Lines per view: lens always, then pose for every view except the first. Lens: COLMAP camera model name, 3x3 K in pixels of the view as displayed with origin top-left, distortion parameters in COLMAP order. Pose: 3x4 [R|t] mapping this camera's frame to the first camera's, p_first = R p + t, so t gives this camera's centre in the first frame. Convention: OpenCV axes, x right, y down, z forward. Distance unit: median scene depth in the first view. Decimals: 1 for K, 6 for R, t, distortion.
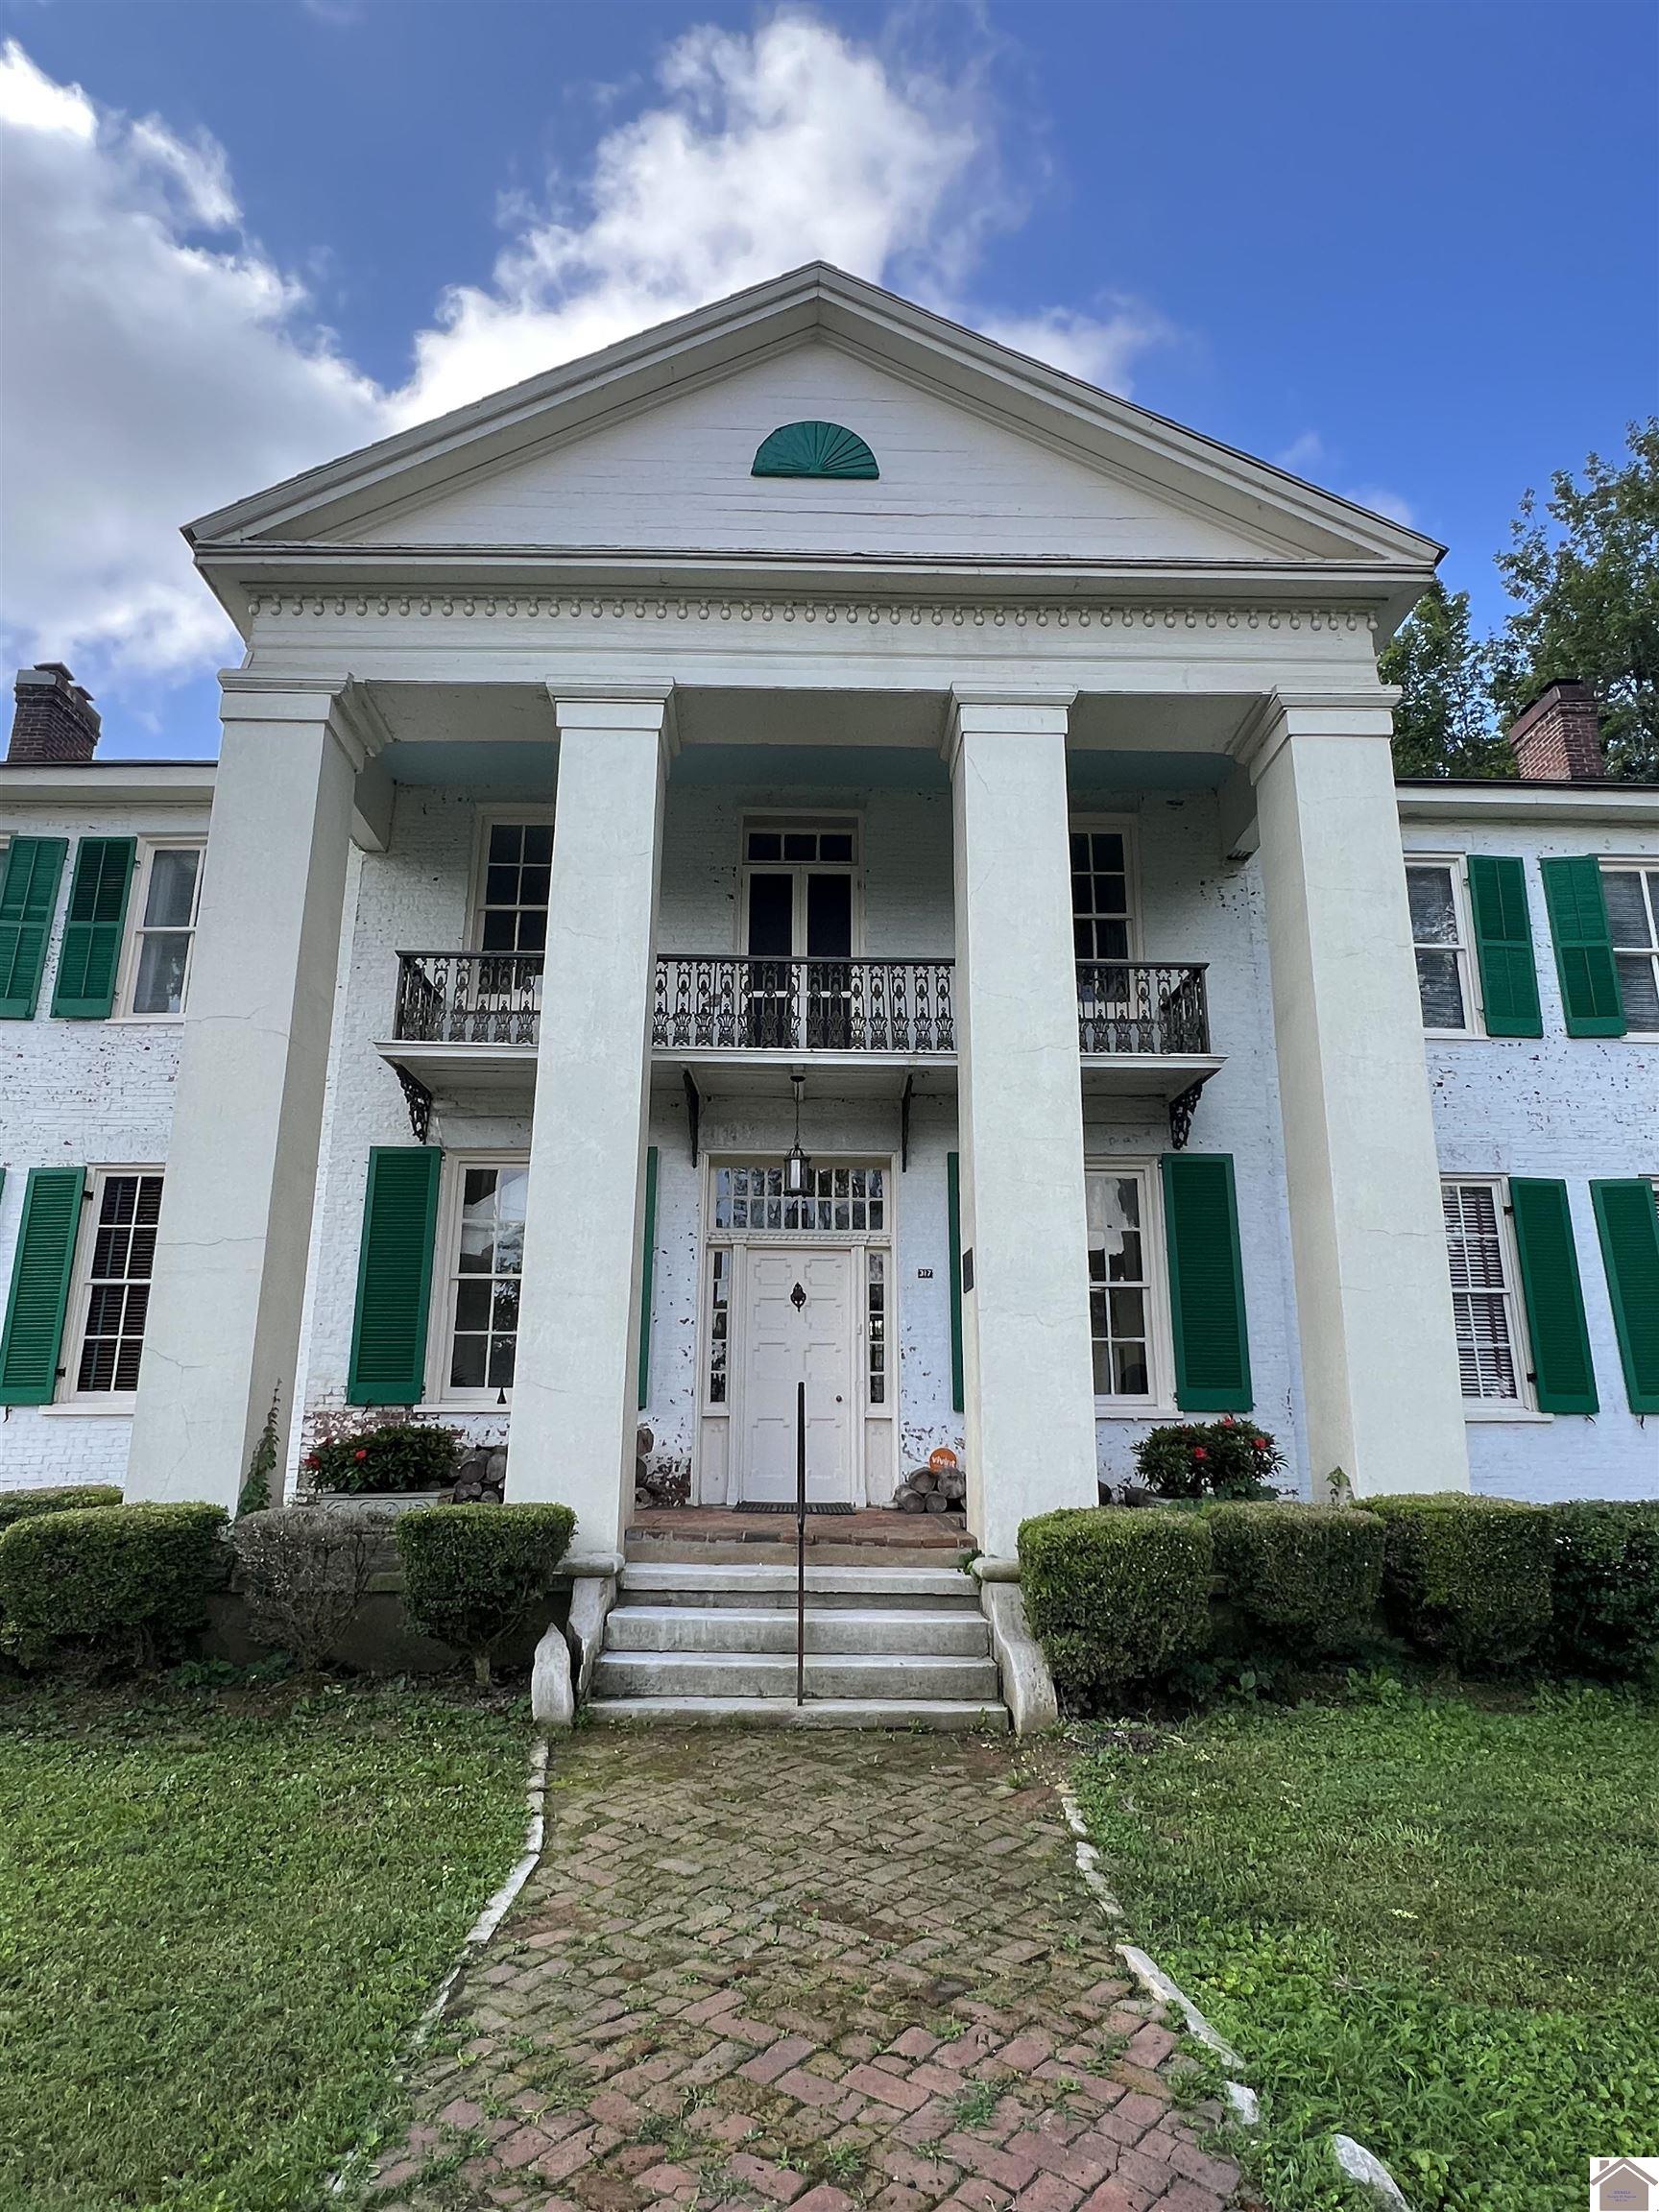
lens RADIAL K [[1283.0, 0, 829.5], [0, 1283.0, 1106.0], [0, 0, 1]] dist [0.000513, 0.000428]
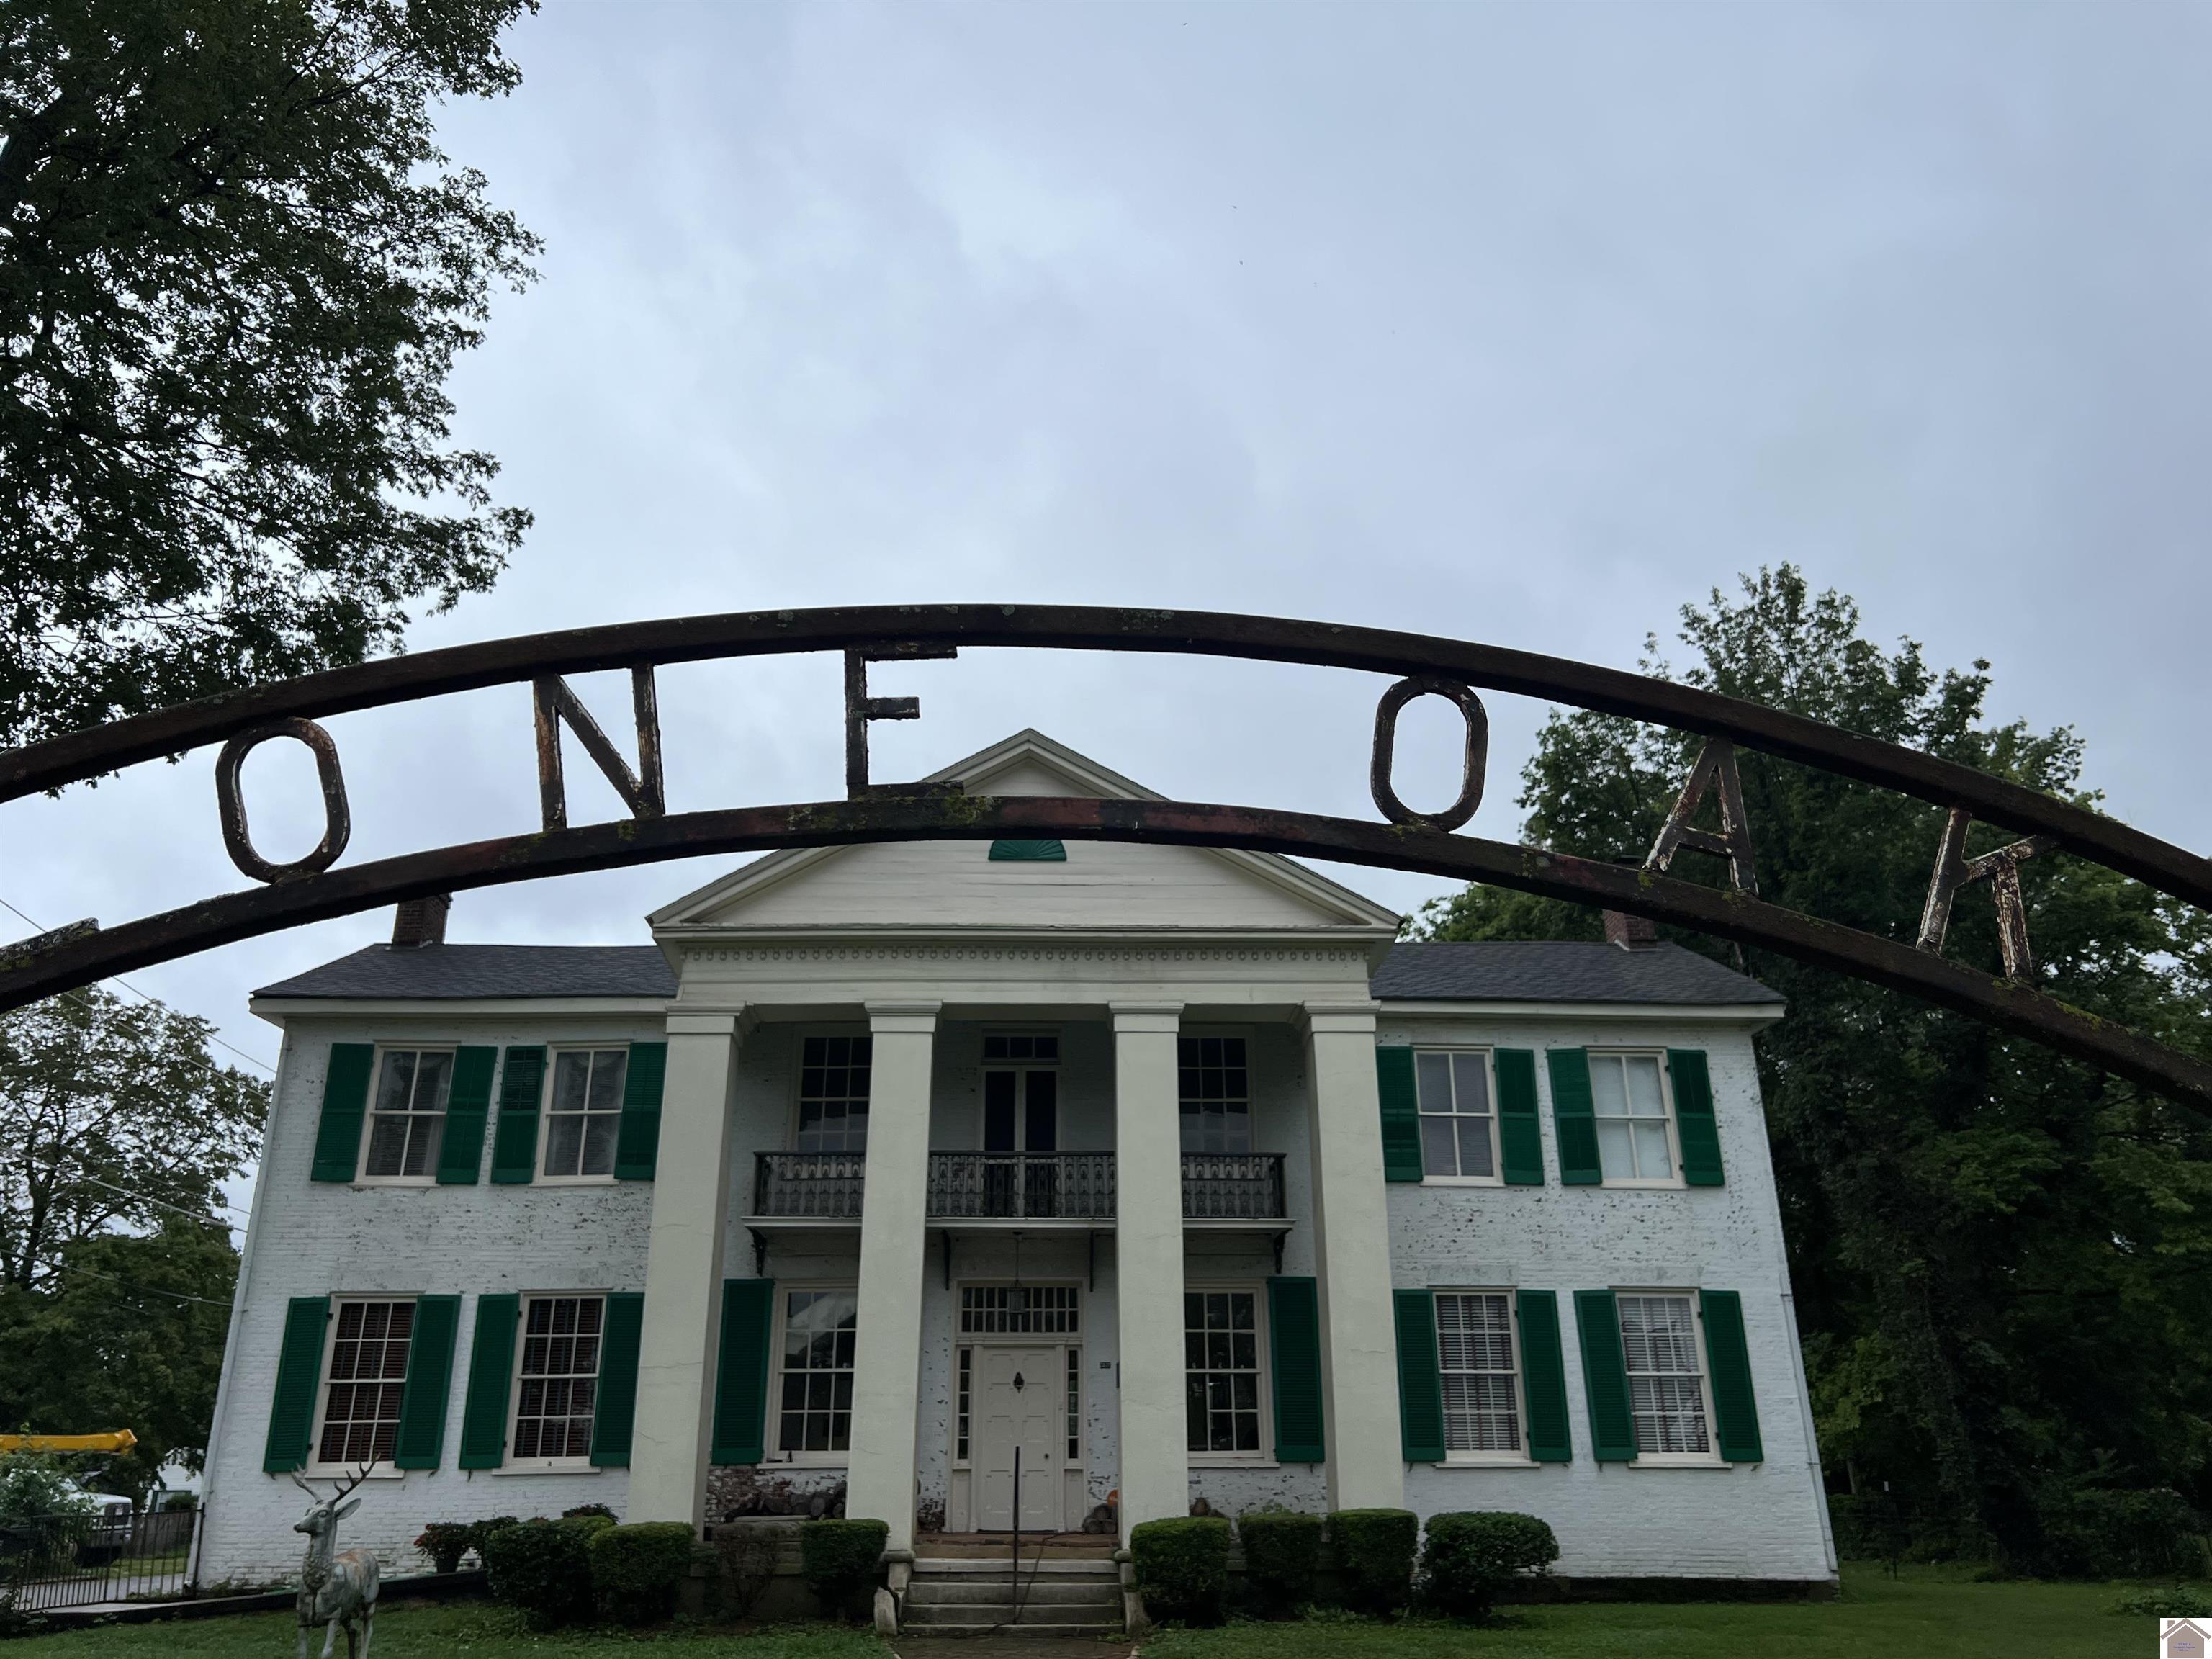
lens RADIAL K [[1679.5, 0, 1099.1], [0, 1679.5, 836.3], [0, 0, 1]] dist [0.049763, -0.058939]
pose [[0.999907, -0.006951, 0.011698, 0.051073], [0.008385, 0.991818, -0.127382, -0.230952], [-0.010717, 0.127468, 0.991785, -1.021325]]
